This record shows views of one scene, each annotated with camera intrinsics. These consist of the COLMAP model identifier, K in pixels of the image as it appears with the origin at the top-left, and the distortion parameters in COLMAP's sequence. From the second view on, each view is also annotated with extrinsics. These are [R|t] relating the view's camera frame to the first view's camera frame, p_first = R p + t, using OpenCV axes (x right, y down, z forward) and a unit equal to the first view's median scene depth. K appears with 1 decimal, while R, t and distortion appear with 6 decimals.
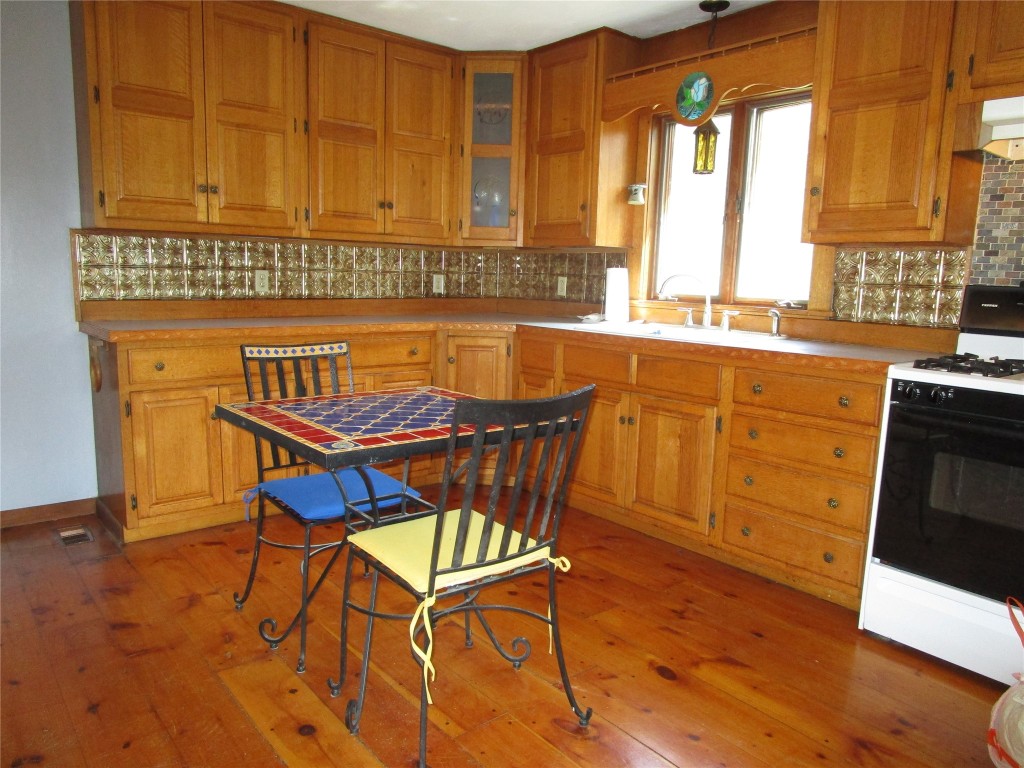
lens RADIAL K [[733.6, 0, 511.1], [0, 733.6, 382.2], [0, 0, 1]] dist [-0.031987, 0.011661]
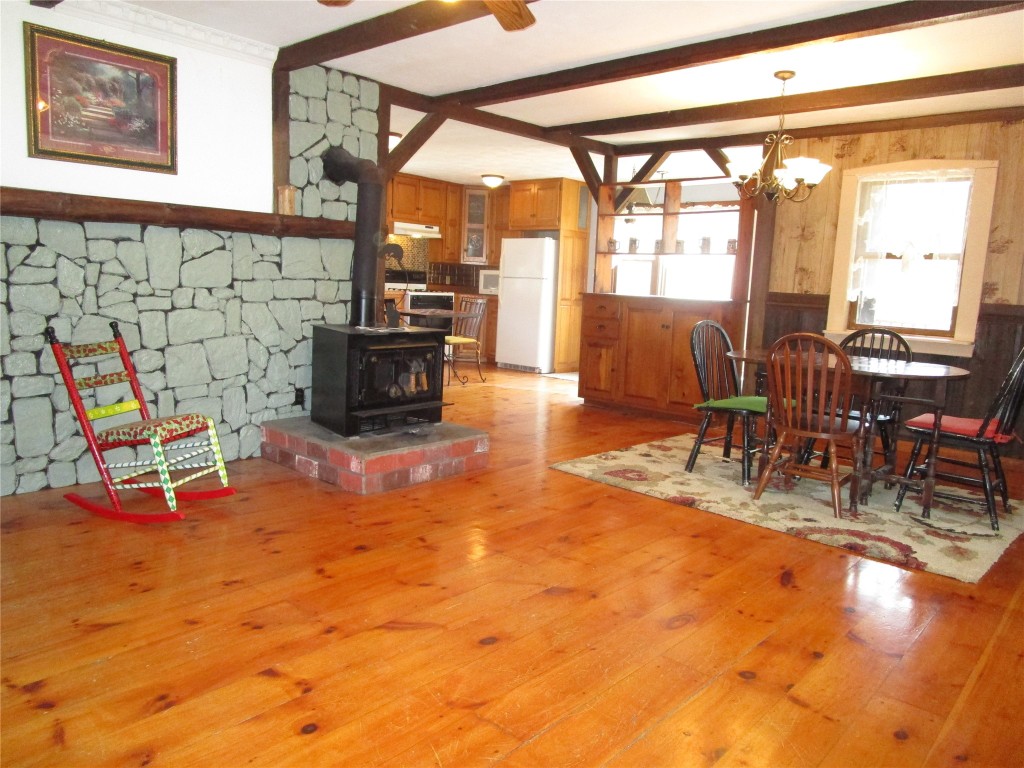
lens RADIAL K [[733.6, 0, 511.5], [0, 733.6, 383.3], [0, 0, 1]] dist [-0.031987, 0.011661]
pose [[-0.124805, -0.189911, 0.973836, -2.585388], [0.091143, 0.975166, 0.201851, -0.214069], [-0.987986, 0.113950, -0.104396, 0.684975]]
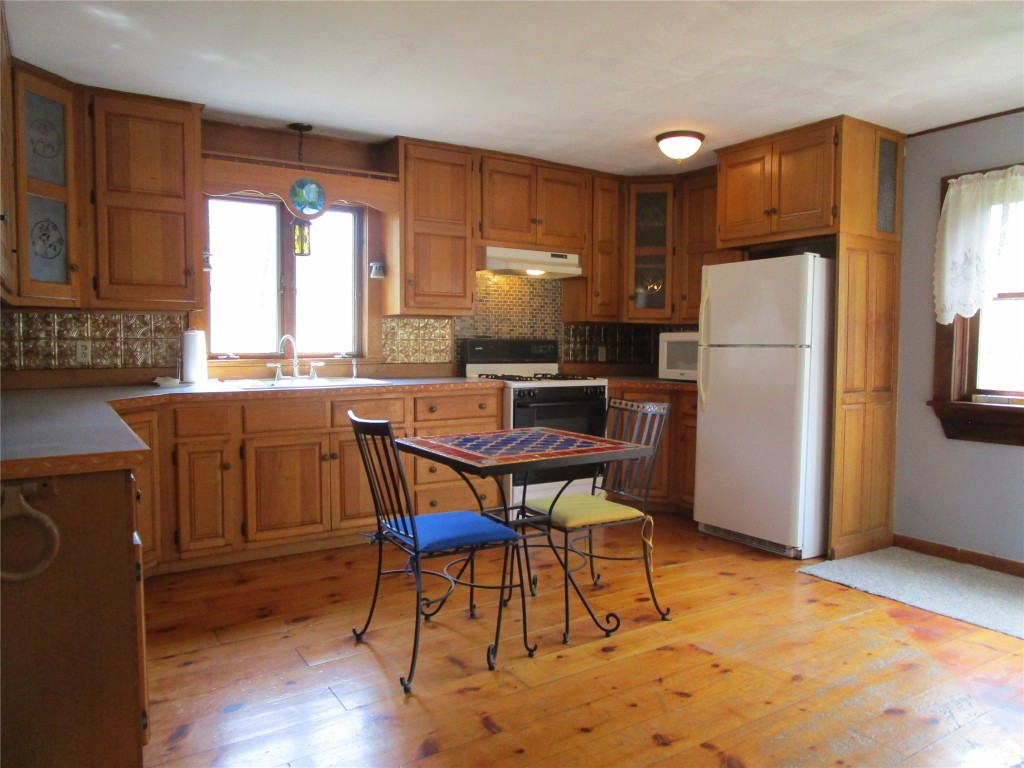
lens RADIAL K [[733.6, 0, 513.6], [0, 733.6, 386.8], [0, 0, 1]] dist [-0.031987, 0.011661]
pose [[0.132170, -0.104154, 0.985740, -1.031411], [0.139575, 0.986511, 0.085521, -0.130152], [-0.981351, 0.126282, 0.144925, 0.529206]]
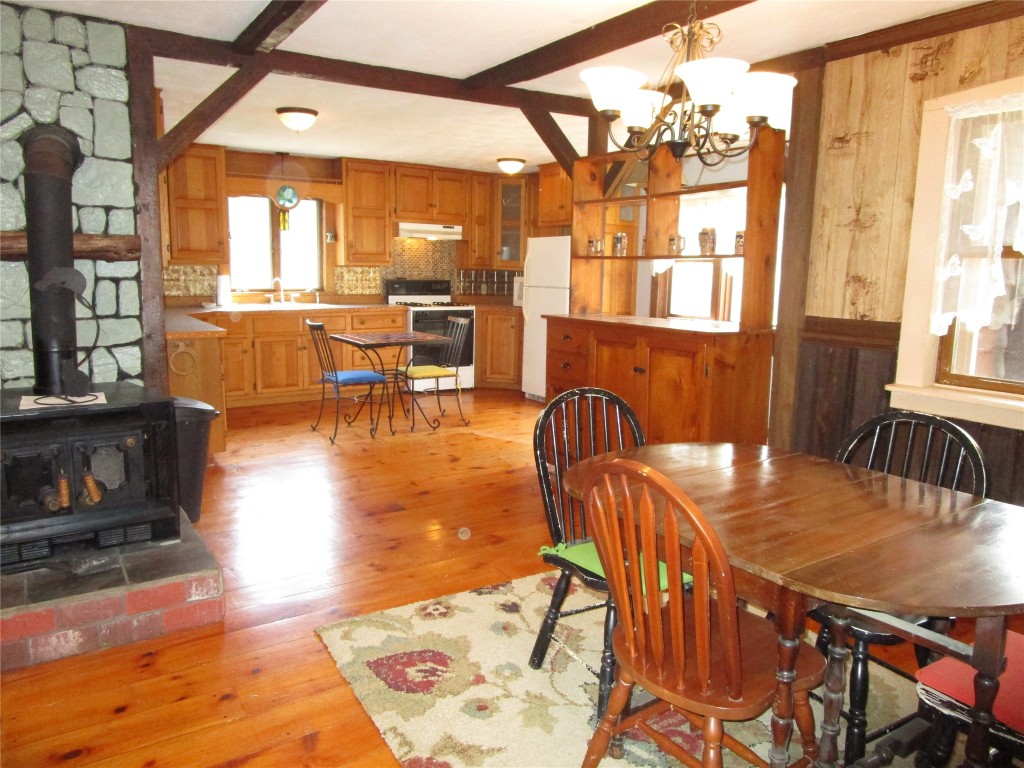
lens RADIAL K [[733.6, 0, 510.3], [0, 733.6, 384.5], [0, 0, 1]] dist [-0.031987, 0.011661]
pose [[0.124959, -0.197580, 0.972290, -1.968327], [0.128486, 0.974941, 0.181605, -0.164590], [-0.983807, 0.102232, 0.147214, 0.090040]]
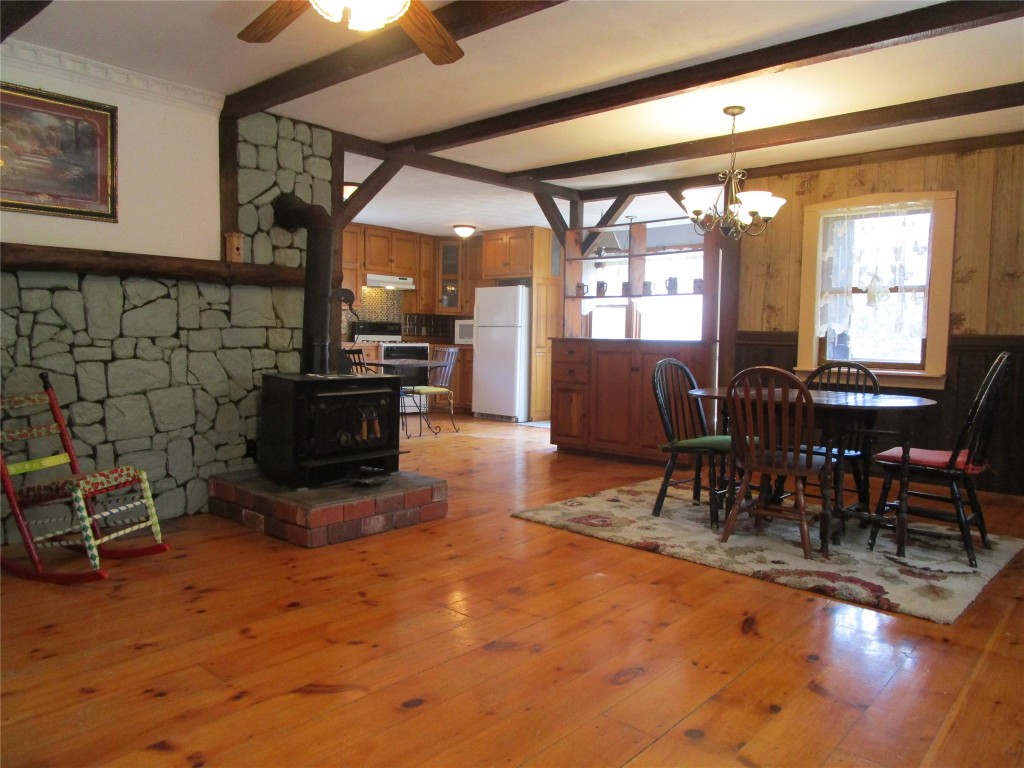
lens RADIAL K [[733.6, 0, 510.5], [0, 733.6, 380.1], [0, 0, 1]] dist [-0.031987, 0.011661]
pose [[-0.136061, -0.110347, 0.984536, -2.553050], [0.115760, 0.985199, 0.126419, -0.180566], [-0.983914, 0.131171, -0.121274, 0.613882]]
